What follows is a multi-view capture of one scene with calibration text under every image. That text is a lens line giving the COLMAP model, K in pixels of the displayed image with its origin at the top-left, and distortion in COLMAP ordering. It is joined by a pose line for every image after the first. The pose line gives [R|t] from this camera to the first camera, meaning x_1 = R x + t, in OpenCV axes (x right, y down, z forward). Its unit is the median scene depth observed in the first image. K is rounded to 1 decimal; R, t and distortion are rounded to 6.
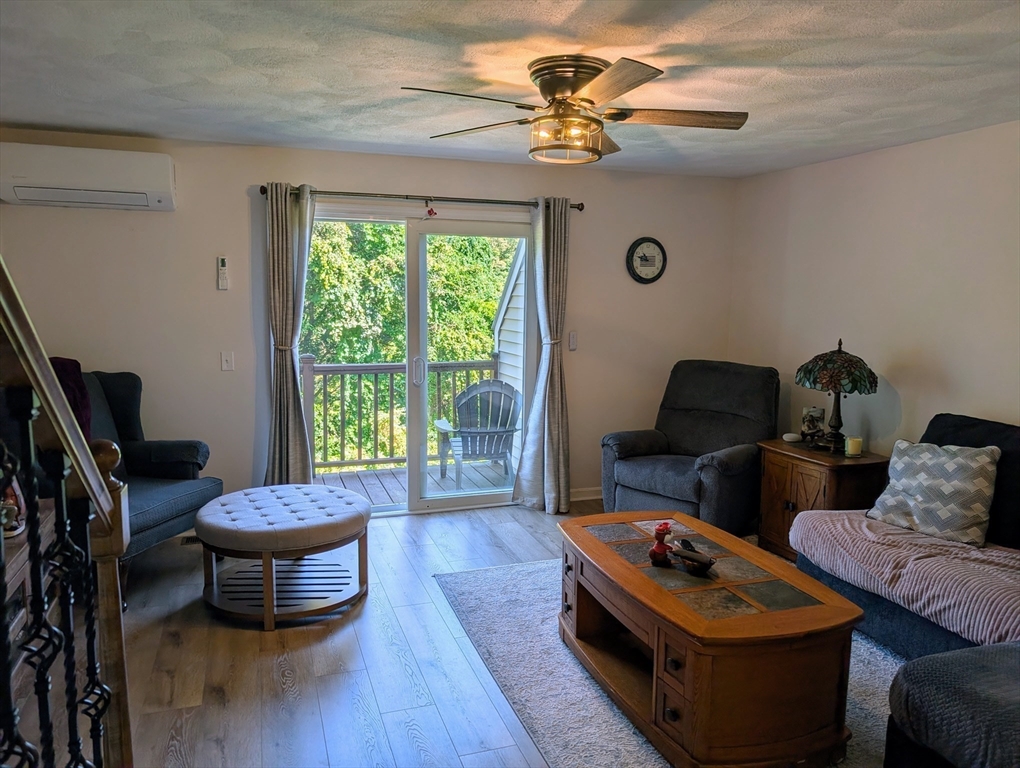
lens RADIAL K [[737.1, 0, 503.9], [0, 737.1, 390.2], [0, 0, 1]] dist [0.036403, -0.026427]
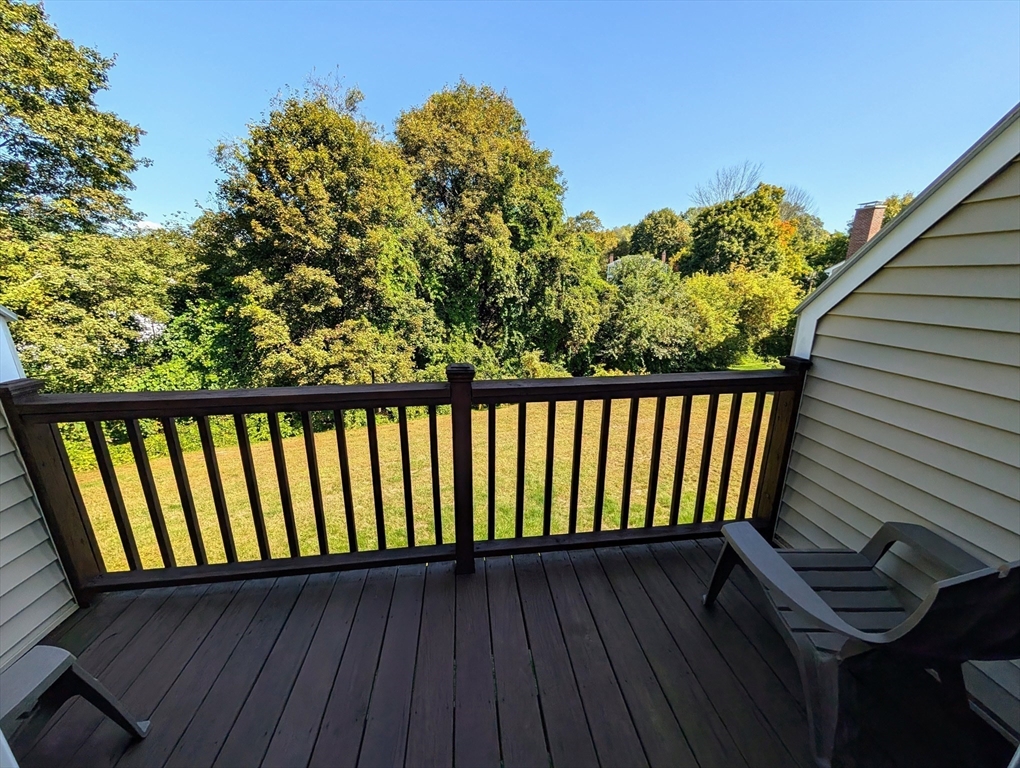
lens RADIAL K [[388.5, 0, 504.6], [0, 388.5, 381.2], [0, 0, 1]] dist [0.009080, 0.000046]
pose [[0.978209, 0.045777, -0.202511, -0.231364], [-0.019015, 0.991044, 0.132173, -0.094948], [0.206748, -0.125442, 0.970319, 0.955155]]
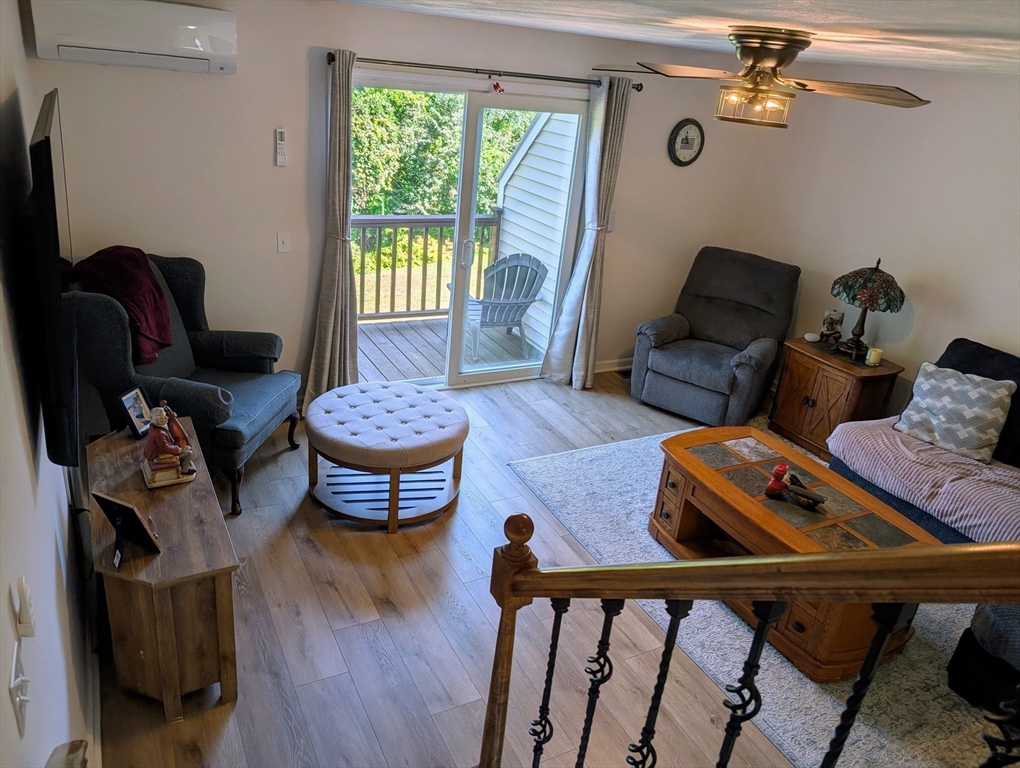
lens RADIAL K [[737.1, 0, 513.2], [0, 737.1, 386.2], [0, 0, 1]] dist [0.036403, -0.026427]
pose [[0.983250, 0.013284, 0.181776, -0.237077], [-0.063744, 0.959418, 0.274687, -0.132875], [-0.170751, -0.281673, 0.944195, 0.003108]]
